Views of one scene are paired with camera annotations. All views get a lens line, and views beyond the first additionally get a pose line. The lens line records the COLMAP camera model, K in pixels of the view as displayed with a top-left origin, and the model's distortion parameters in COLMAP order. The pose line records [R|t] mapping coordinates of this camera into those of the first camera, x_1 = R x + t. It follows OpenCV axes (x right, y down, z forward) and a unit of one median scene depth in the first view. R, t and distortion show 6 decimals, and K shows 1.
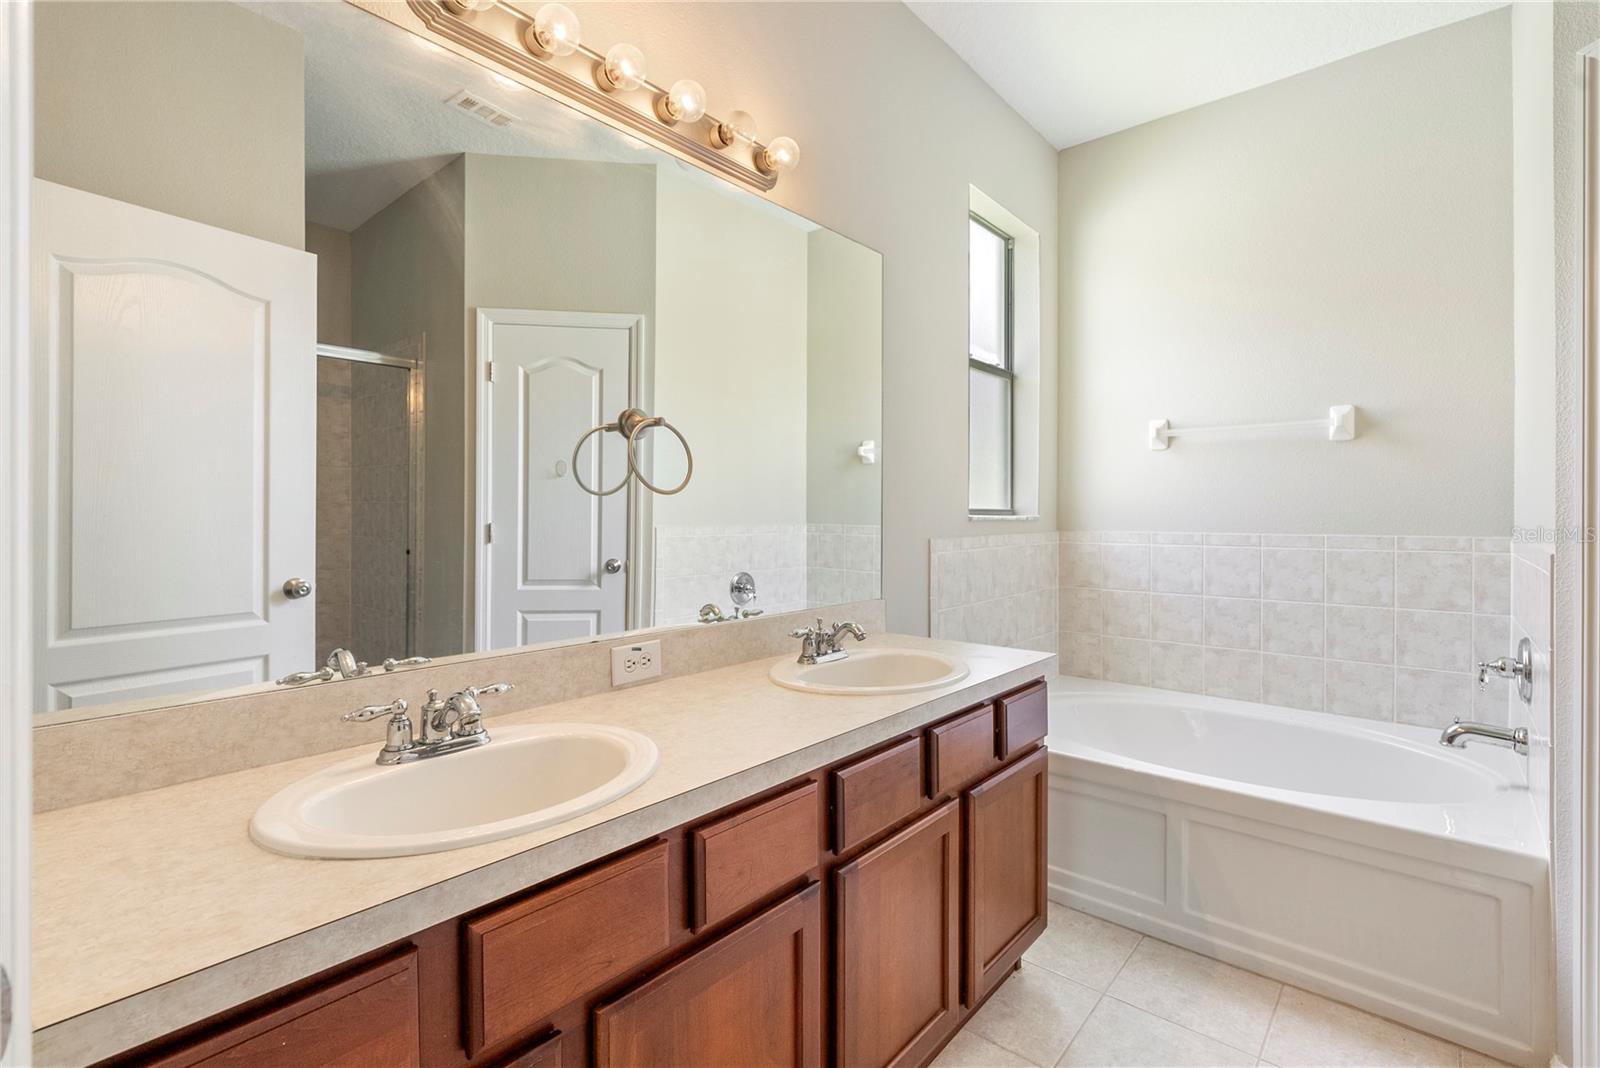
lens RADIAL K [[731.2, 0, 800.0], [0, 731.2, 511.4], [0, 0, 1]] dist [0.000995, 0.000088]
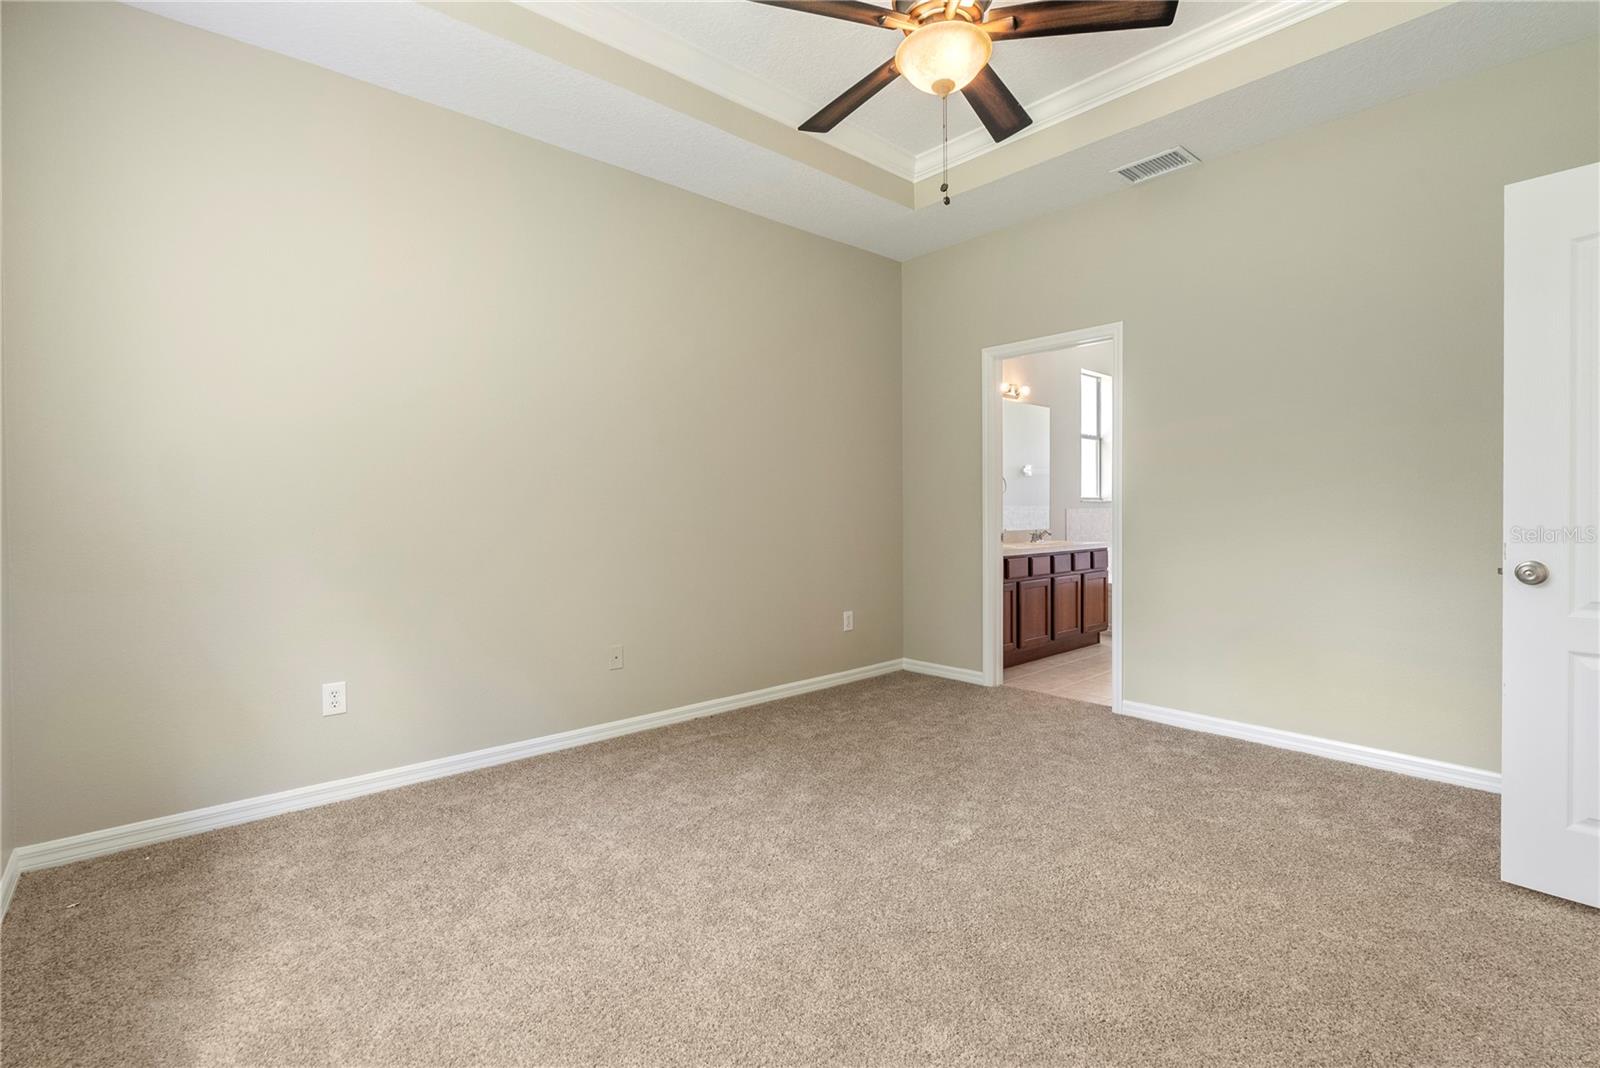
lens RADIAL K [[731.2, 0, 800.0], [0, 731.2, 511.4], [0, 0, 1]] dist [0.000995, 0.000088]
pose [[0.991744, -0.003291, -0.128191, -0.431001], [0.004359, 0.999958, 0.008054, 0.021556], [0.128159, -0.008547, 0.991717, -1.718028]]
